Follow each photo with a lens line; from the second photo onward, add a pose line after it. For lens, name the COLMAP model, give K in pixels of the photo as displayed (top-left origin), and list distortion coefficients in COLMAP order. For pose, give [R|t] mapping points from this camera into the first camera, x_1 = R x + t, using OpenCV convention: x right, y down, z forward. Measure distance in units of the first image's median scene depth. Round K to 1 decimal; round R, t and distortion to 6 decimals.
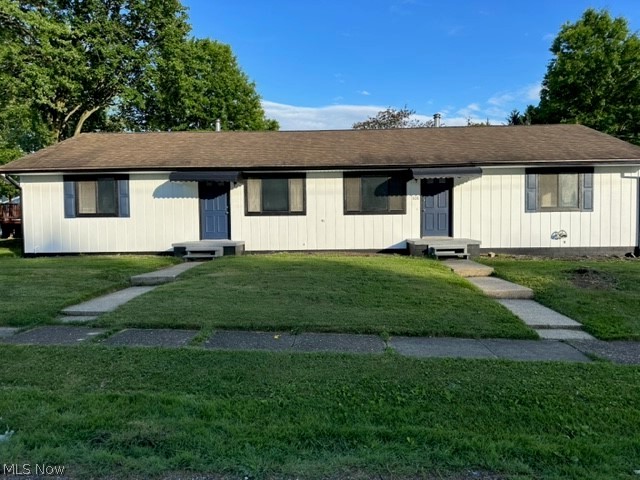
lens RADIAL K [[333.9, 0, 320.0], [0, 333.9, 240.0], [0, 0, 1]] dist [-0.001645, 0.000166]
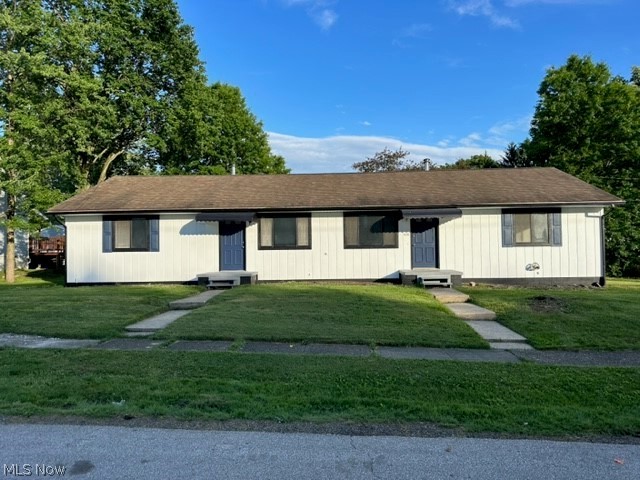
lens RADIAL K [[452.3, 0, 320.0], [0, 452.3, 240.0], [0, 0, 1]] dist [0.051962, -0.063624]
pose [[0.999995, -0.000219, -0.003021, -0.006878], [0.000080, 0.998945, -0.045913, -0.034901], [0.003028, 0.045913, 0.998941, -0.568528]]
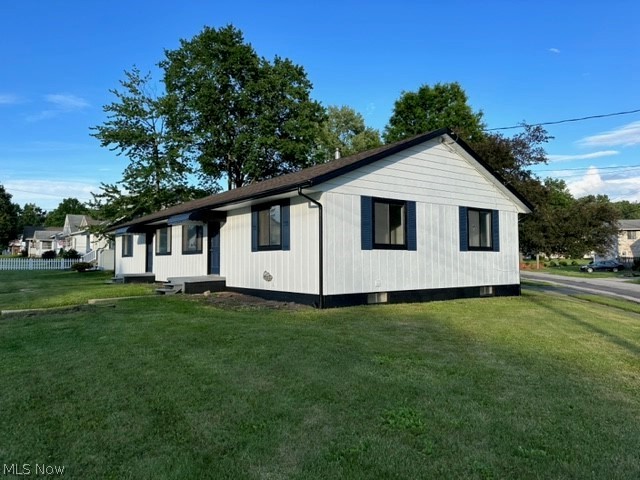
lens RADIAL K [[452.3, 0, 320.0], [0, 452.3, 240.0], [0, 0, 1]] dist [0.051962, -0.063624]
pose [[0.631581, -0.028766, -0.774776, 1.751246], [-0.013981, 0.998726, -0.048477, -0.056455], [0.775184, 0.041449, 0.630374, 0.334106]]
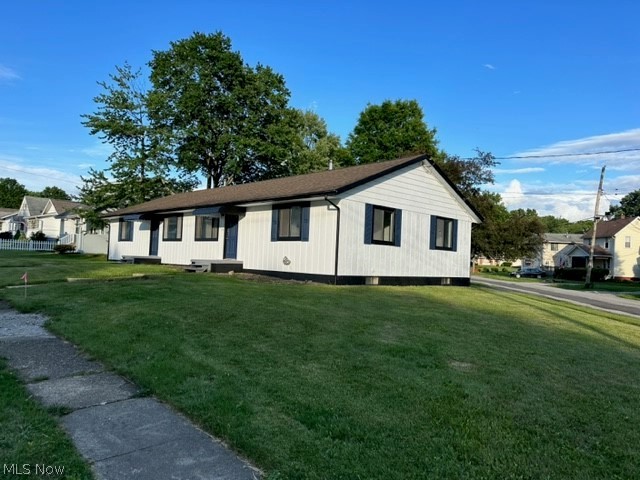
lens RADIAL K [[452.3, 0, 320.0], [0, 452.3, 240.0], [0, 0, 1]] dist [0.051962, -0.063624]
pose [[0.722643, 0.011577, -0.691124, 1.870454], [-0.062358, 0.996875, -0.048503, -0.019413], [0.688403, 0.078147, 0.721106, -0.048978]]
